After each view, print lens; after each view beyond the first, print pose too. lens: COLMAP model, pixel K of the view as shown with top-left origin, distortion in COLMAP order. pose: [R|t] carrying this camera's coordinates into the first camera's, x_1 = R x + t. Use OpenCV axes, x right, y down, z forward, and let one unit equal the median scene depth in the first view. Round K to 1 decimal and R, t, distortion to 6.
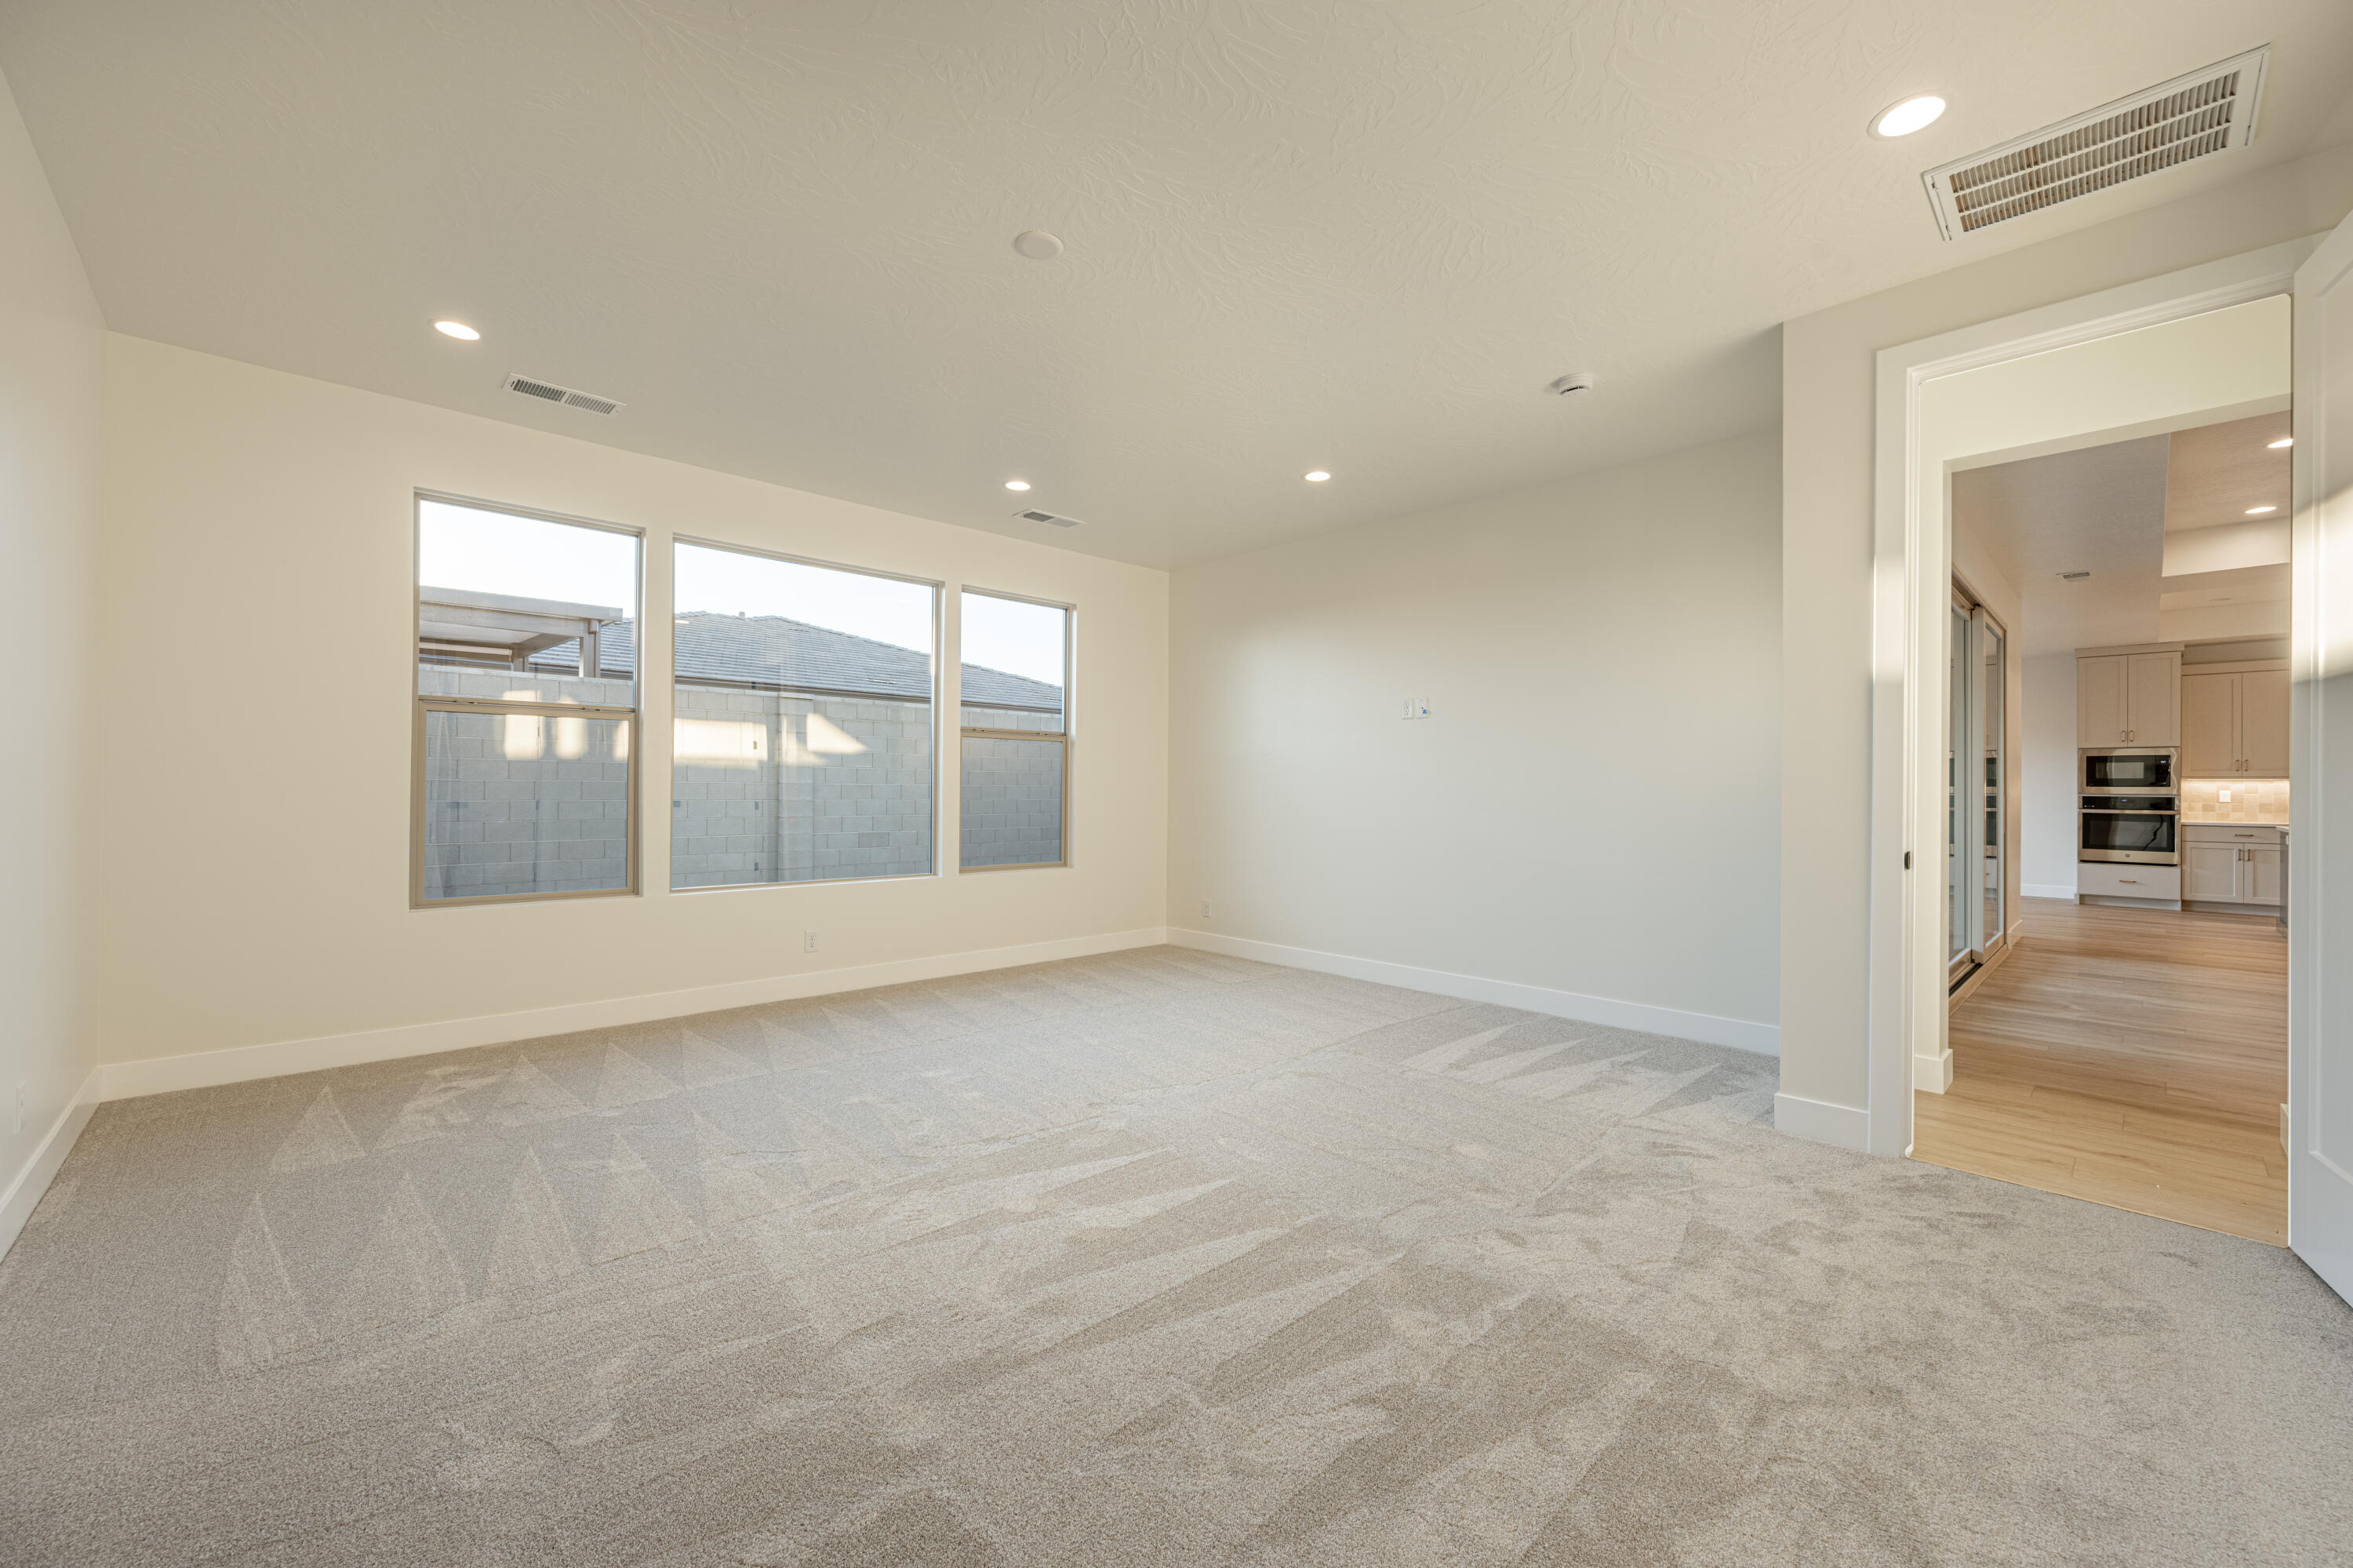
lens RADIAL K [[924.2, 0, 1200.5], [0, 924.2, 784.1], [0, 0, 1]] dist [-0.005427, 0.000928]
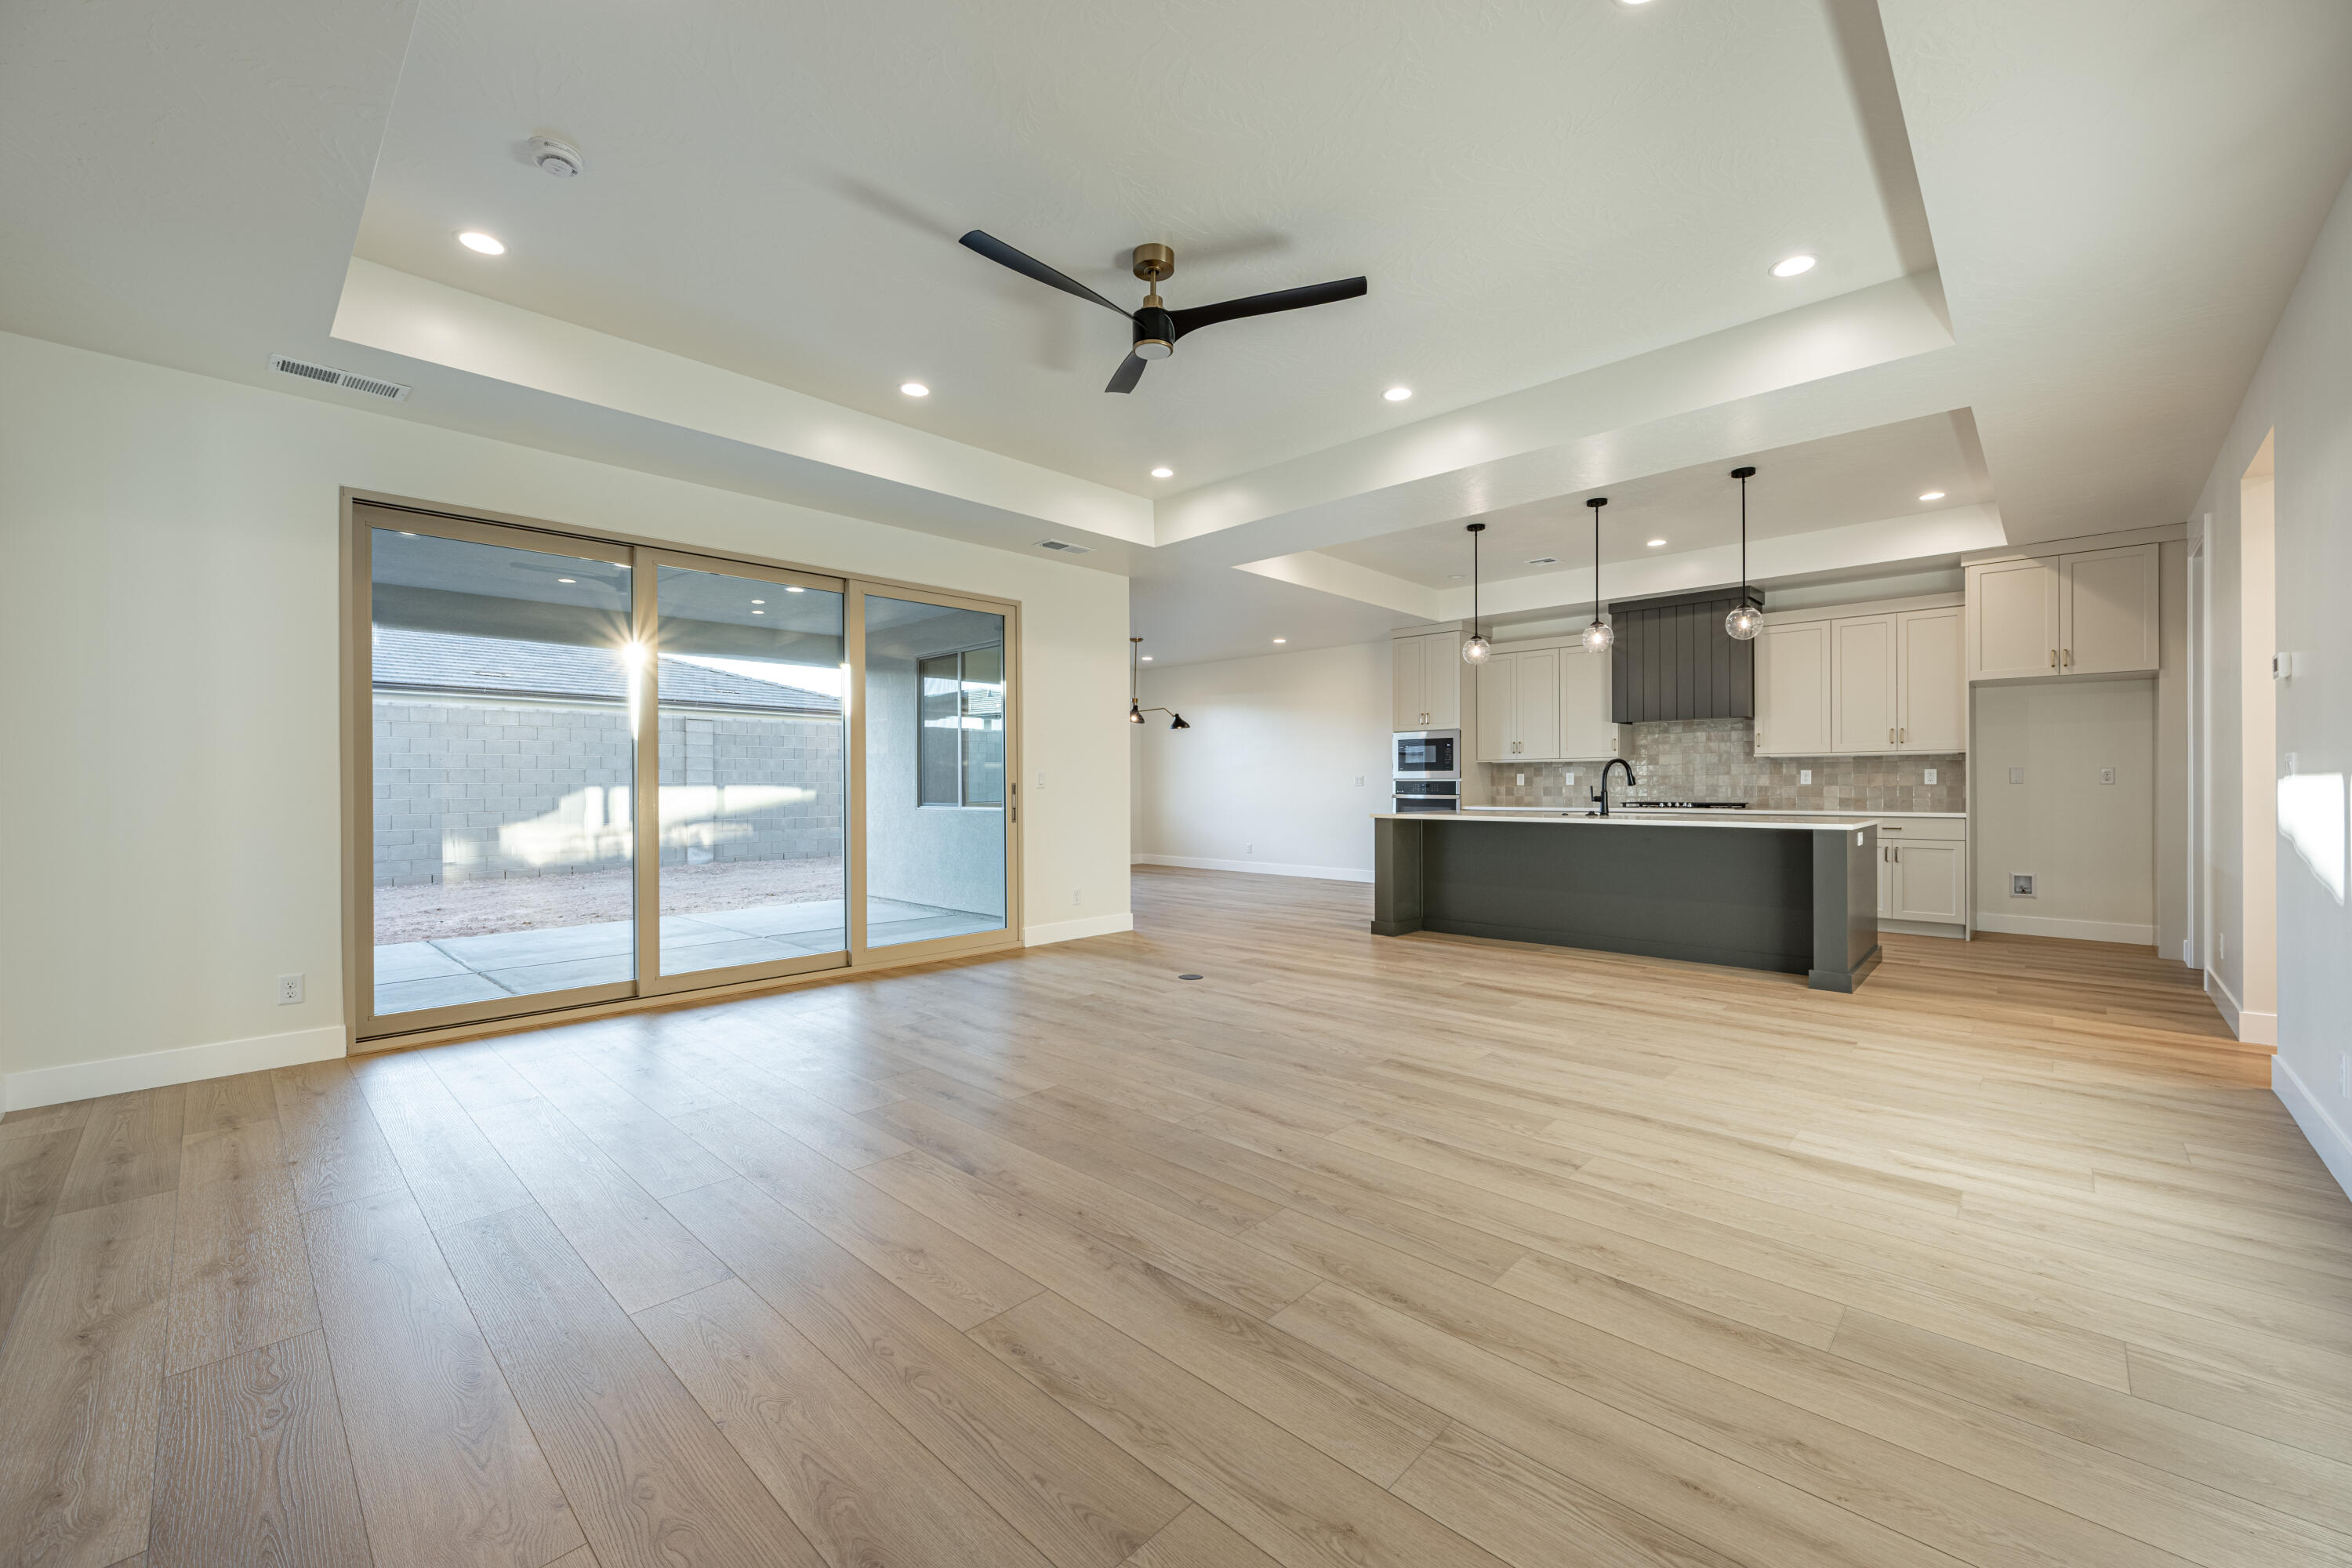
lens RADIAL K [[923.8, 0, 1176.0], [0, 923.8, 782.2], [0, 0, 1]] dist [-0.005427, 0.000928]
pose [[0.999373, -0.003320, 0.035255, 0.723593], [0.003251, 0.999993, 0.002010, 0.012208], [-0.035261, -0.001894, 0.999376, 0.035735]]
